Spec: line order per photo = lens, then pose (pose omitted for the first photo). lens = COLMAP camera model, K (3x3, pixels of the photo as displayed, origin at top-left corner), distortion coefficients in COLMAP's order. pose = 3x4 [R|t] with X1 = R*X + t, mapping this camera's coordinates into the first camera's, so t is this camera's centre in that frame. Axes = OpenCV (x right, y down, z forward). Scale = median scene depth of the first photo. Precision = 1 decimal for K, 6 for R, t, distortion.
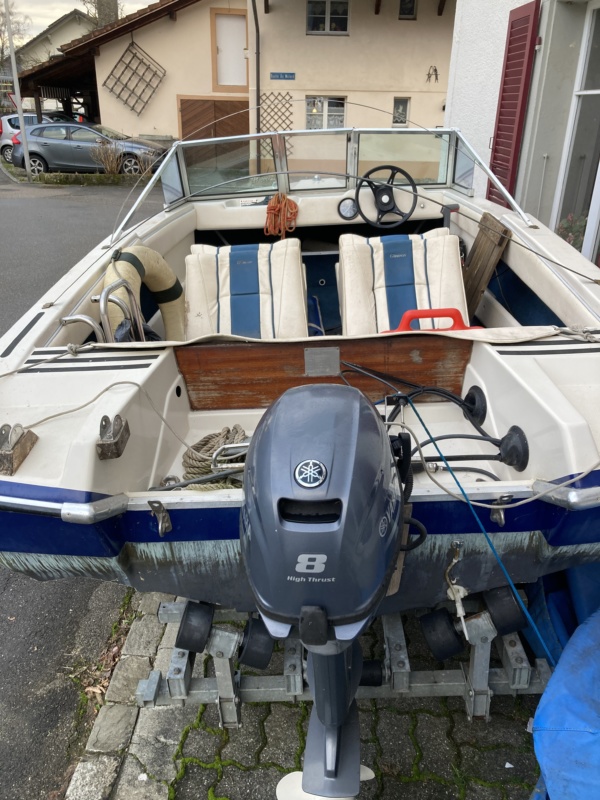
lens RADIAL K [[649.1, 0, 300.0], [0, 649.1, 400.0], [0, 0, 1]] dist [-0.002910, 0.010358]
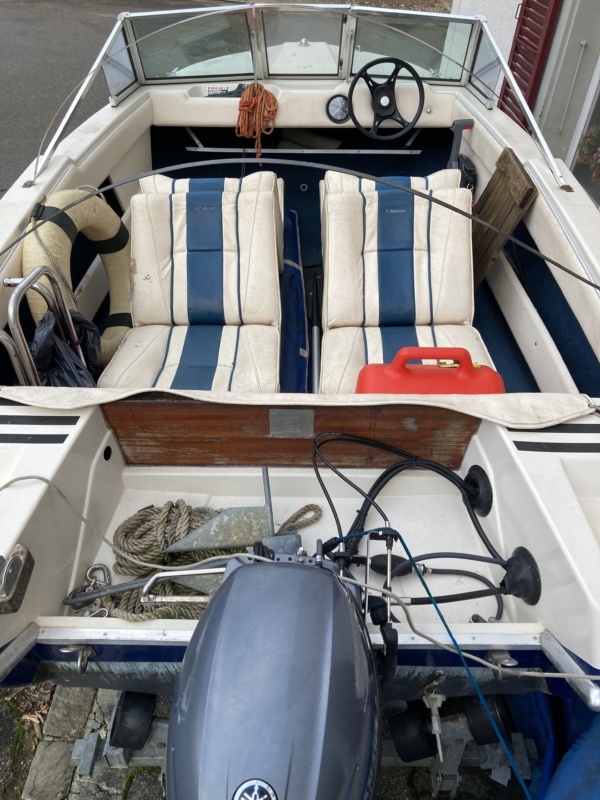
lens RADIAL K [[649.1, 0, 300.0], [0, 649.1, 400.0], [0, 0, 1]] dist [-0.002910, 0.010358]
pose [[0.998545, 0.036088, 0.040060, 0.010061], [-0.044785, 0.968867, 0.243498, -0.230834], [-0.030026, -0.244938, 0.969074, 0.201555]]
